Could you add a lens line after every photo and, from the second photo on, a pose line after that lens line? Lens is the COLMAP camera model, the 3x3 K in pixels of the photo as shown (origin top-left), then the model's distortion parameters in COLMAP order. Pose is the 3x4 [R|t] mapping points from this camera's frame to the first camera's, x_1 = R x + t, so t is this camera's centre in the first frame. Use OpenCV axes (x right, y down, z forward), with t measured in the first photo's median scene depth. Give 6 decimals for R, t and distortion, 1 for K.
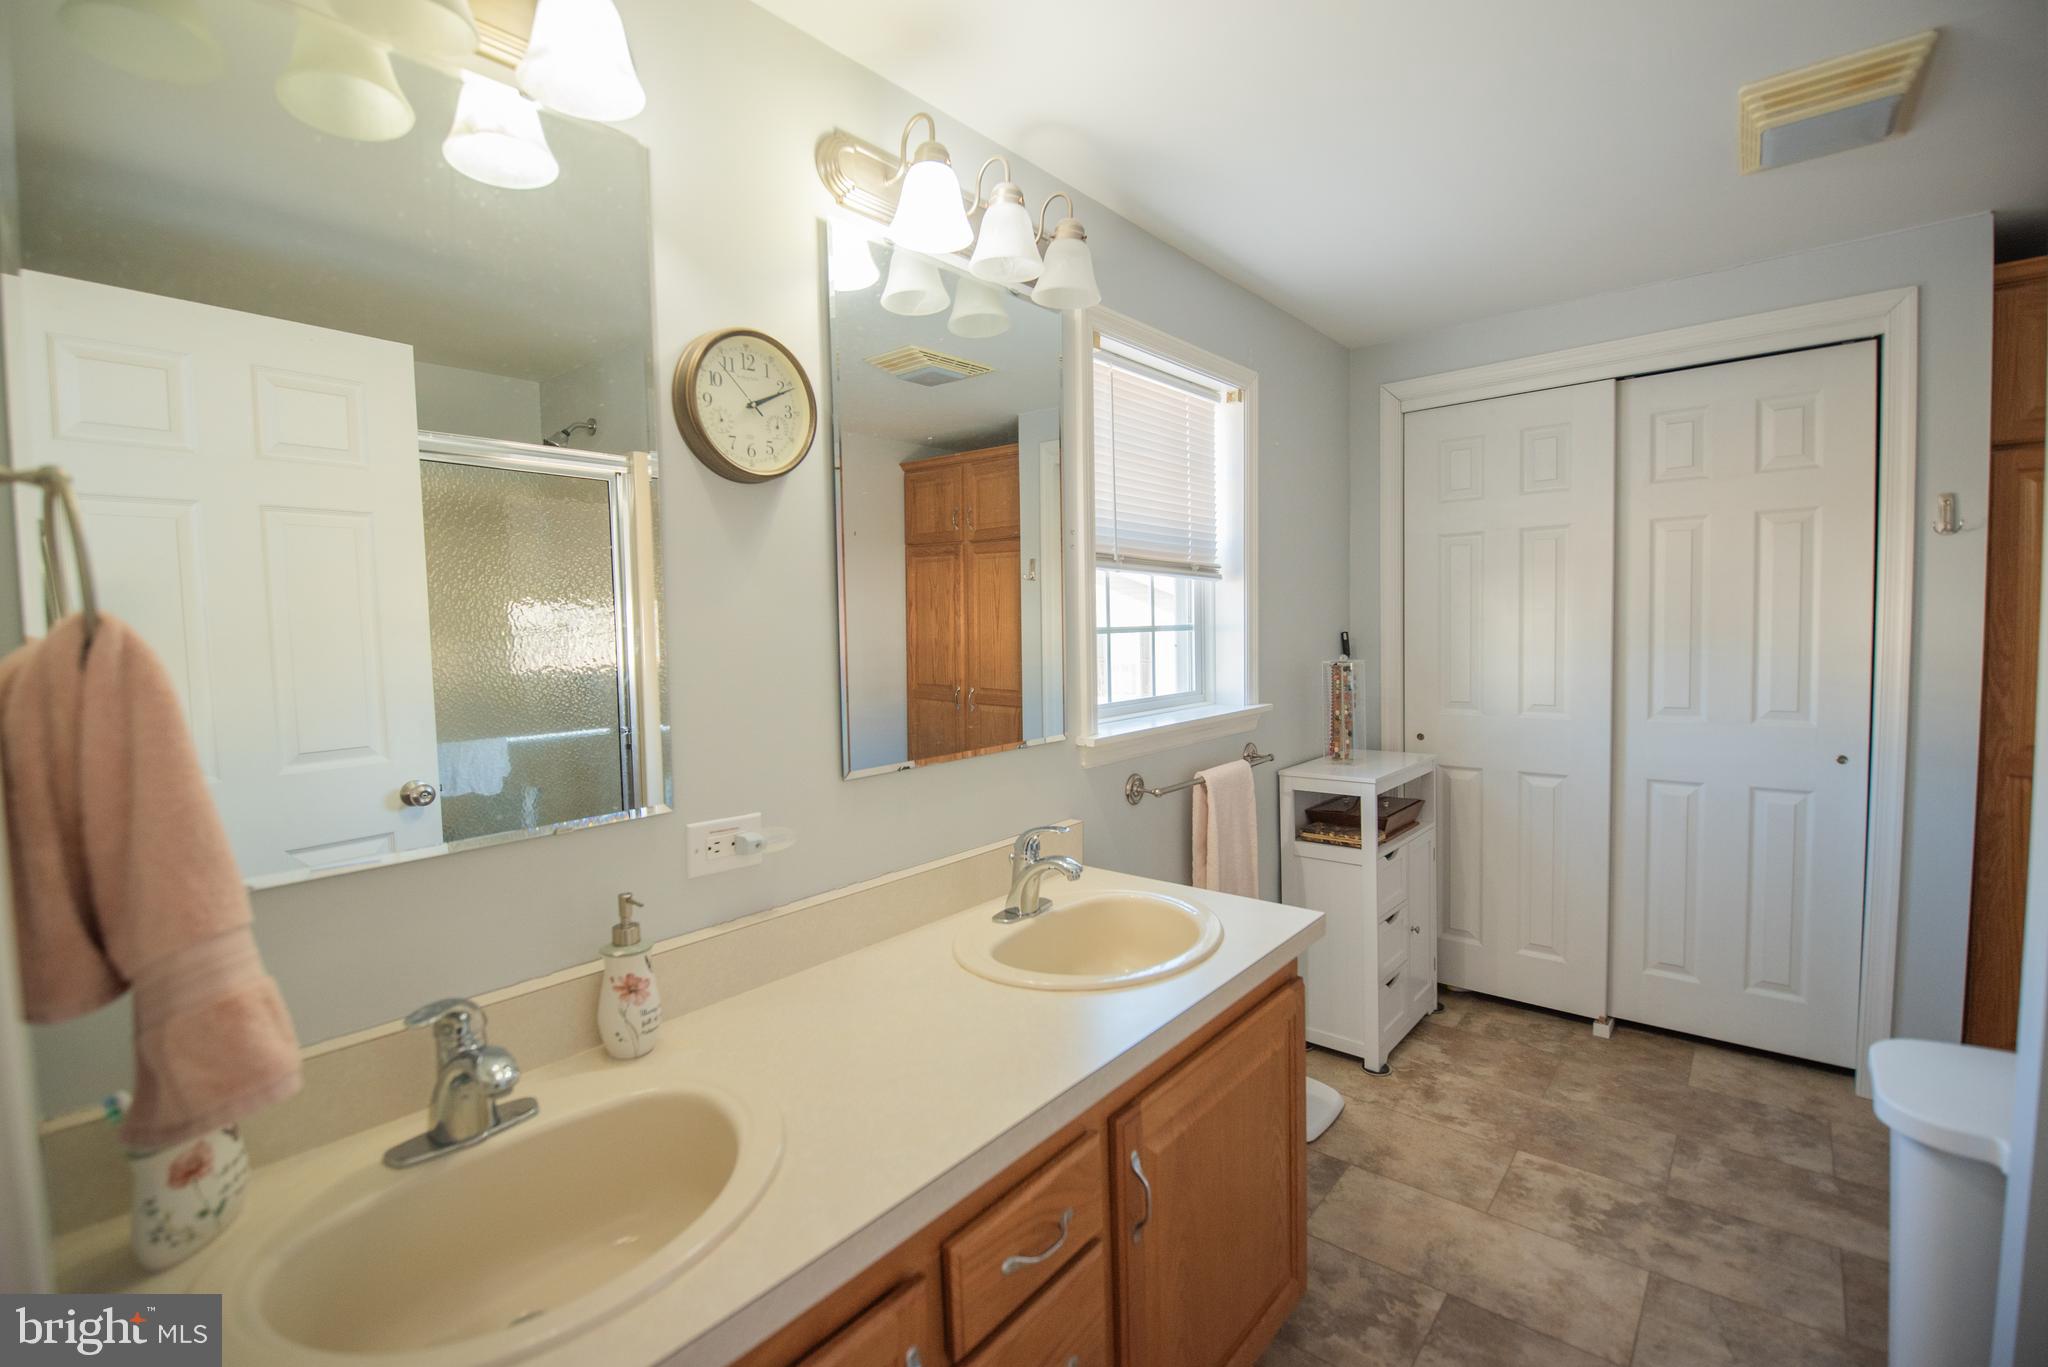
lens RADIAL K [[890.4, 0, 1013.3], [0, 890.4, 681.1], [0, 0, 1]] dist [-0.003007, -0.010356]
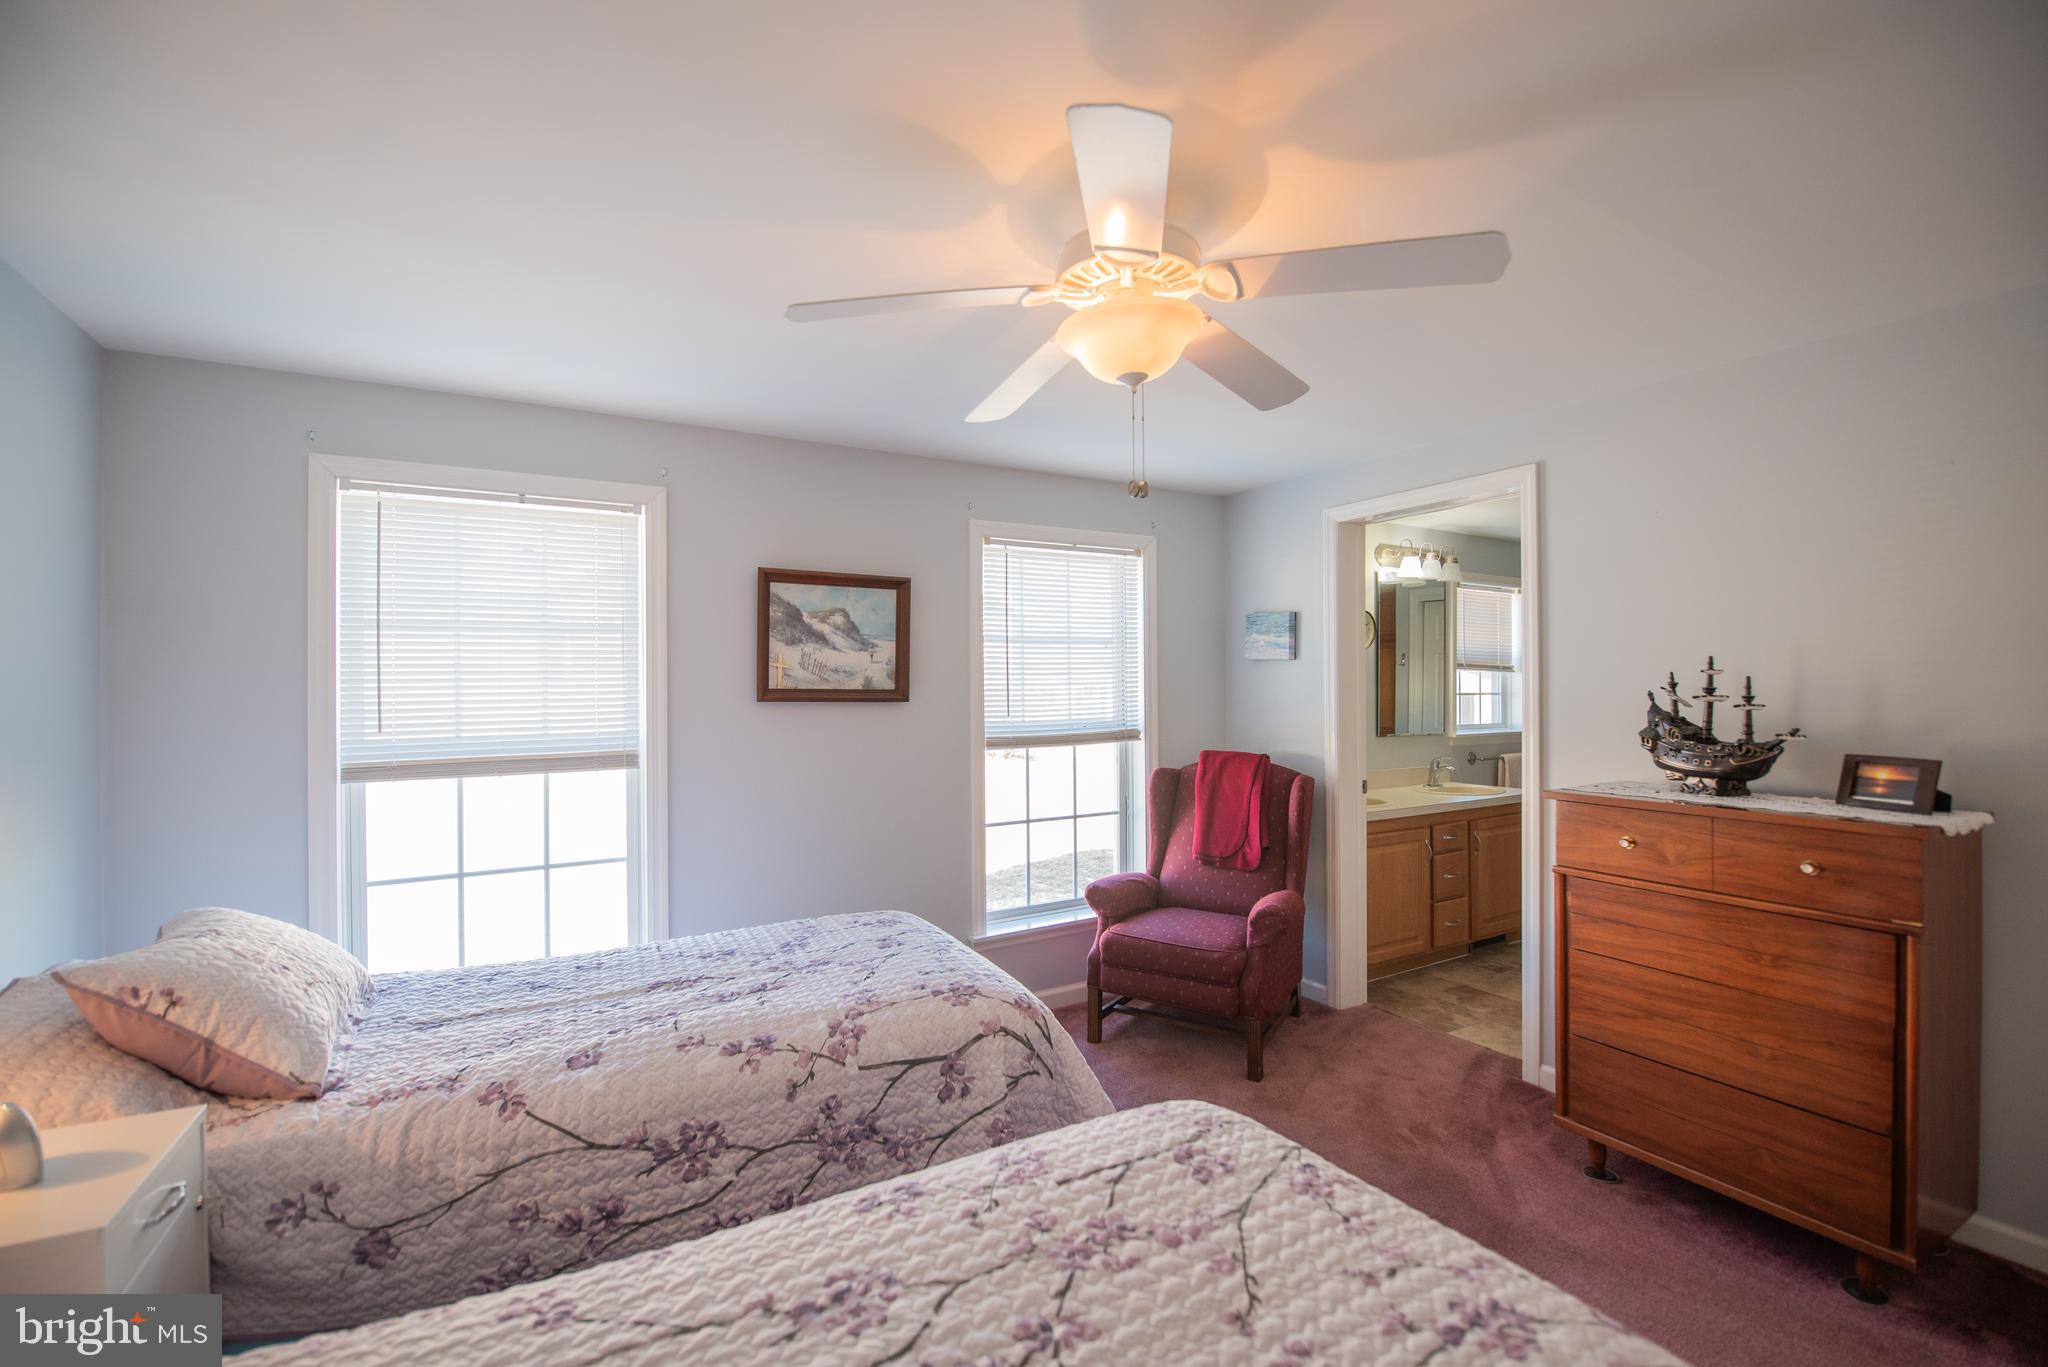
lens RADIAL K [[890.4, 0, 1013.3], [0, 890.4, 681.1], [0, 0, 1]] dist [-0.003007, -0.010356]
pose [[0.949095, 0.023474, -0.314114, -0.293500], [-0.044952, 0.997106, -0.061307, 0.113410], [0.311766, 0.072306, 0.947404, -1.703599]]
